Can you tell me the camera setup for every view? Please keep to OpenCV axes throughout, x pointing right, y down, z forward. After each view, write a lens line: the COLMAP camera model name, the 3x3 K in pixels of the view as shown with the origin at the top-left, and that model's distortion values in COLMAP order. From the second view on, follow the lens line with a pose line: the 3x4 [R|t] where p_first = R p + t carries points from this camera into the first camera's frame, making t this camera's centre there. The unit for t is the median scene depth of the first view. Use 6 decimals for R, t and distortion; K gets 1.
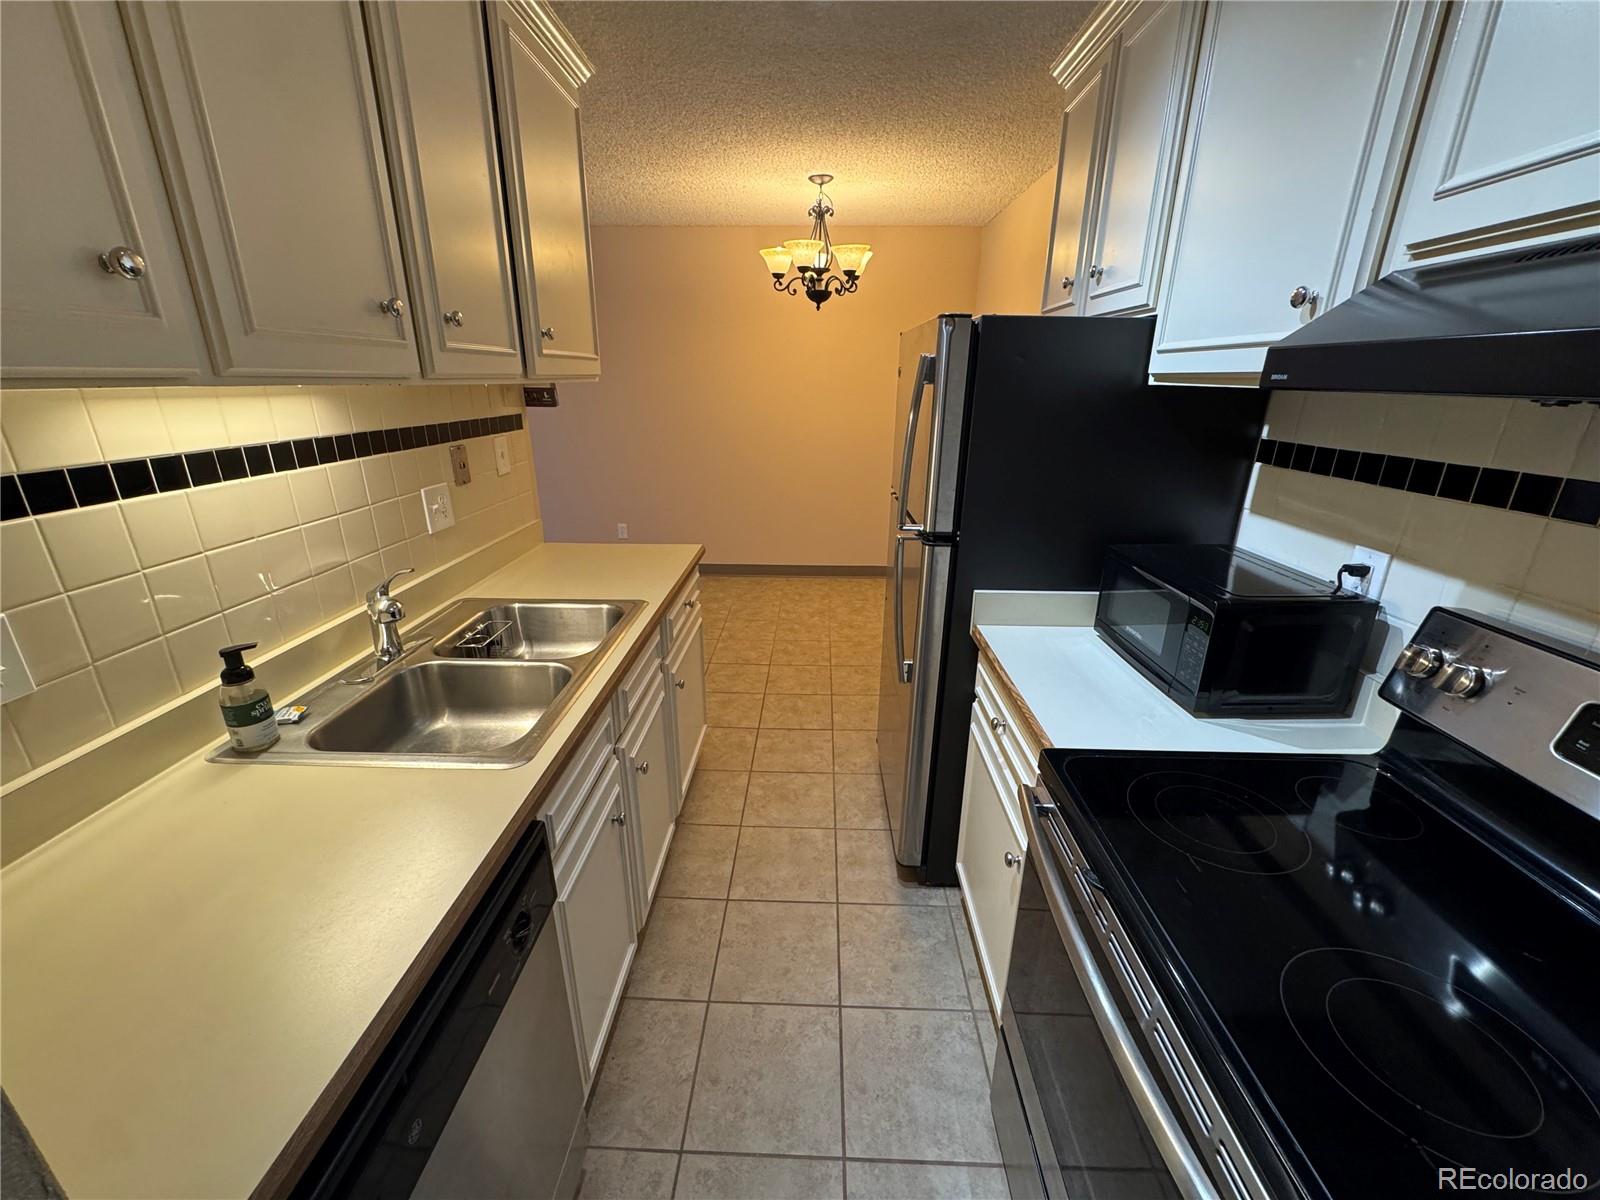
lens RADIAL K [[641.3, 0, 804.7], [0, 641.3, 597.3], [0, 0, 1]] dist [-0.002440, -0.000649]
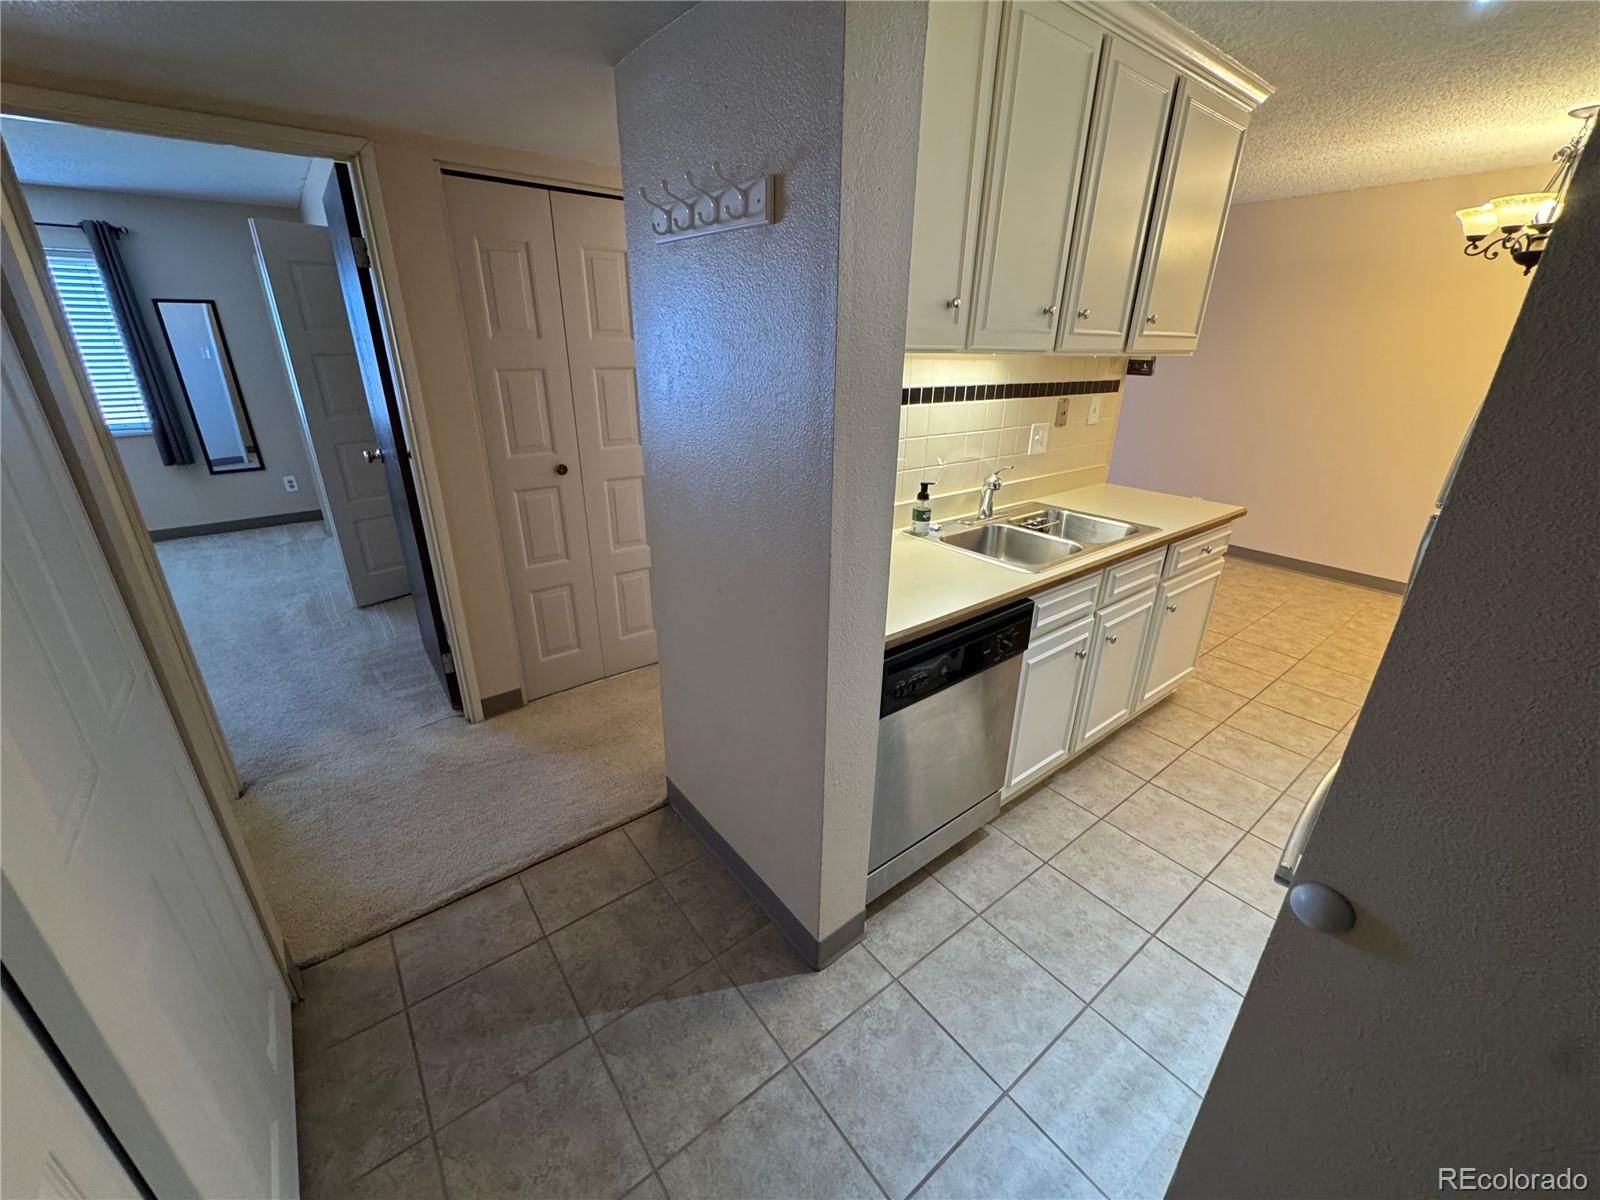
lens RADIAL K [[641.3, 0, 799.0], [0, 641.3, 599.5], [0, 0, 1]] dist [-0.002440, -0.000649]
pose [[0.631308, 0.290175, -0.719200, 0.261667], [-0.261532, 0.952698, 0.154813, 0.133296], [0.730104, 0.090359, 0.677336, -0.392228]]
